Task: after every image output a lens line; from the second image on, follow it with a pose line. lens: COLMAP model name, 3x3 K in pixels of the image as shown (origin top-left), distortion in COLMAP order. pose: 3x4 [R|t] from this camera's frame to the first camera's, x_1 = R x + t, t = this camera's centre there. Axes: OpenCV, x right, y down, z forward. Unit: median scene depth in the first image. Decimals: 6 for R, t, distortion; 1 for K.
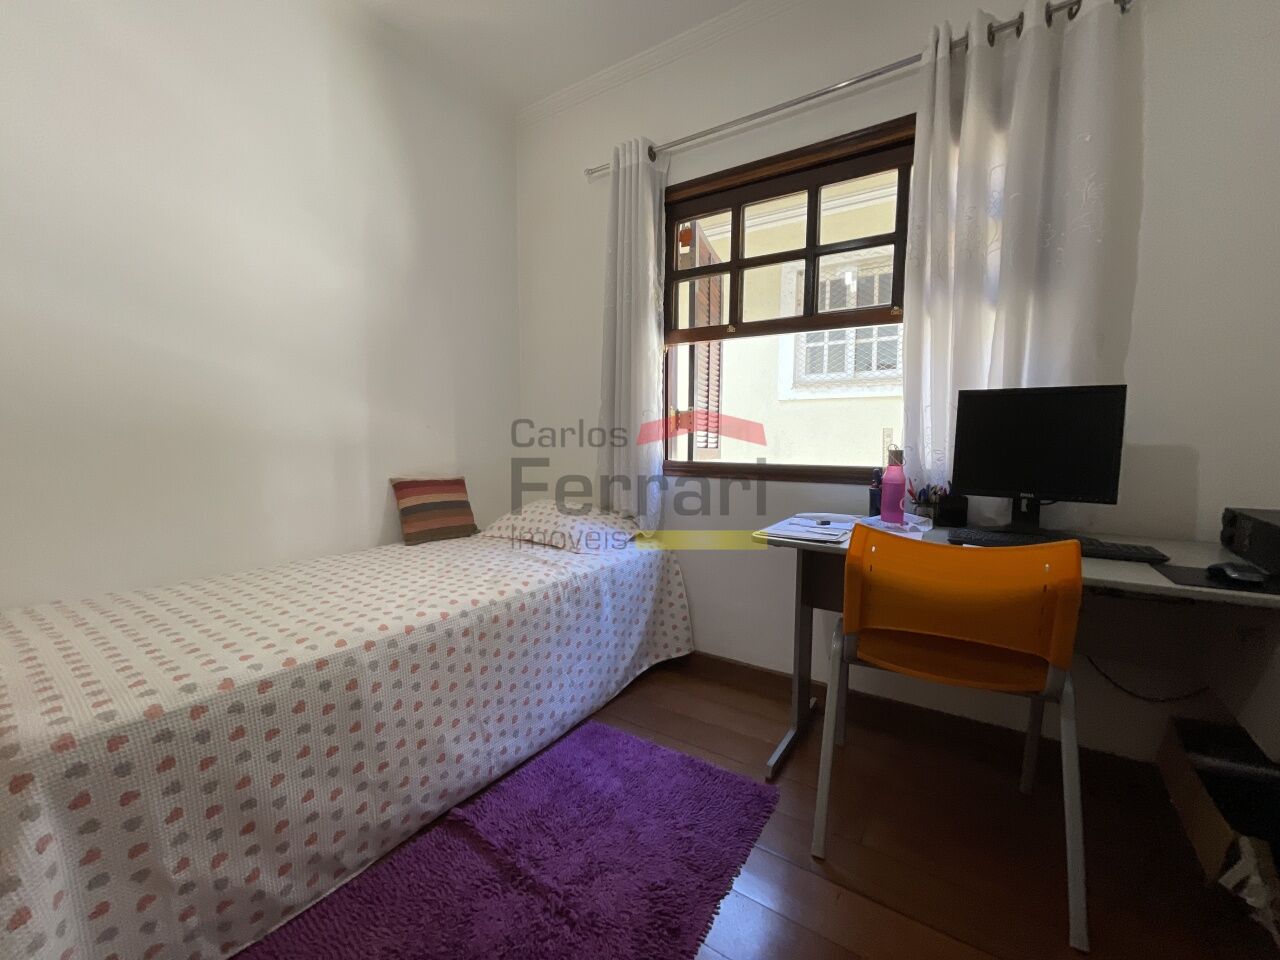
lens RADIAL K [[520.4, 0, 640.8], [0, 520.4, 489.7], [0, 0, 1]] dist [-0.011433, -0.000256]
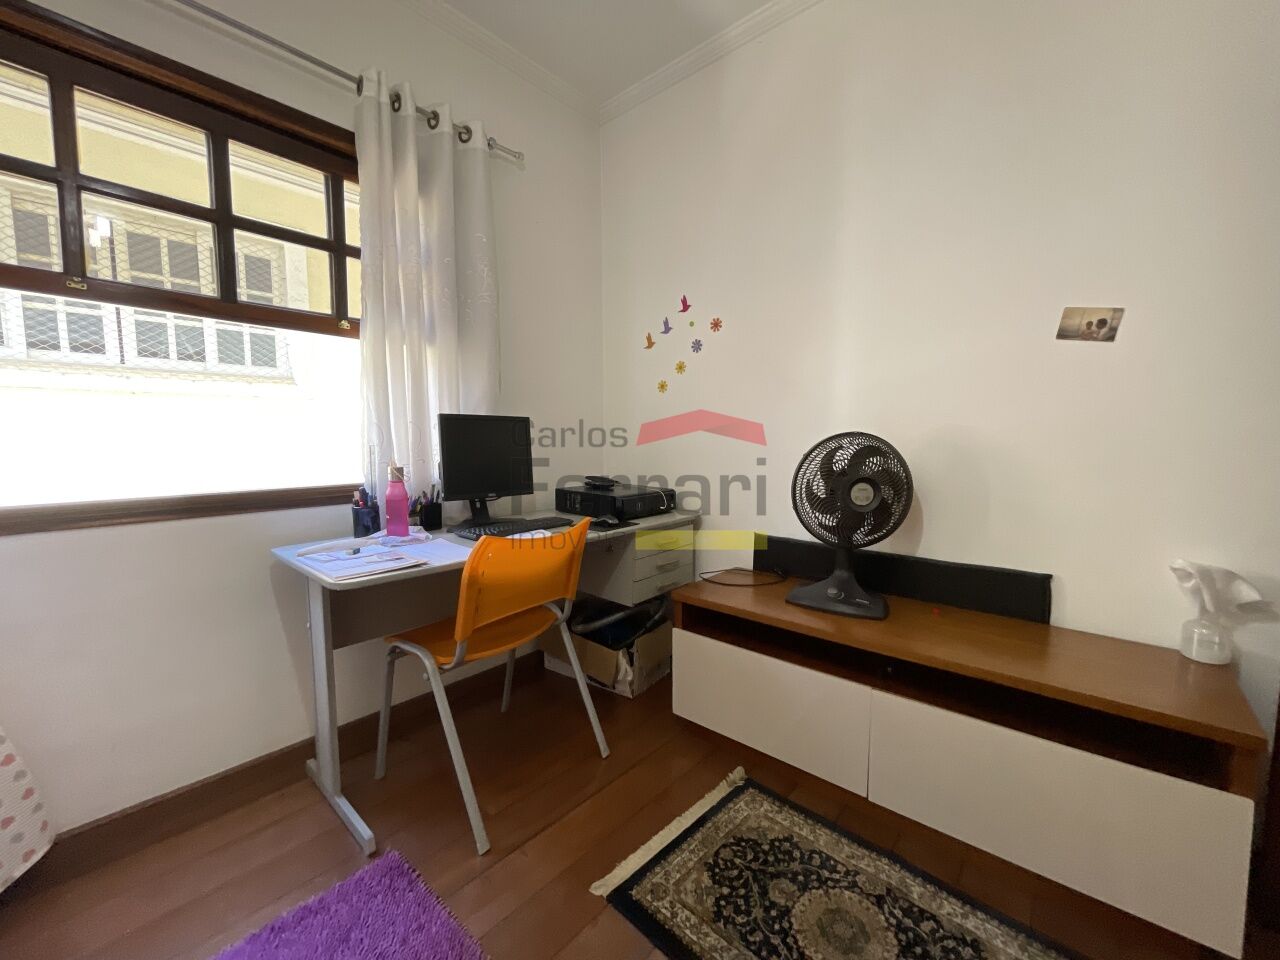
lens RADIAL K [[506.9, 0, 642.1], [0, 506.9, 478.7], [0, 0, 1]] dist [0.003024, 0.000491]
pose [[0.170338, -0.074987, 0.982528, -0.403494], [0.096635, 0.993565, 0.059076, -0.061245], [-0.980636, 0.084884, 0.176488, 0.328791]]
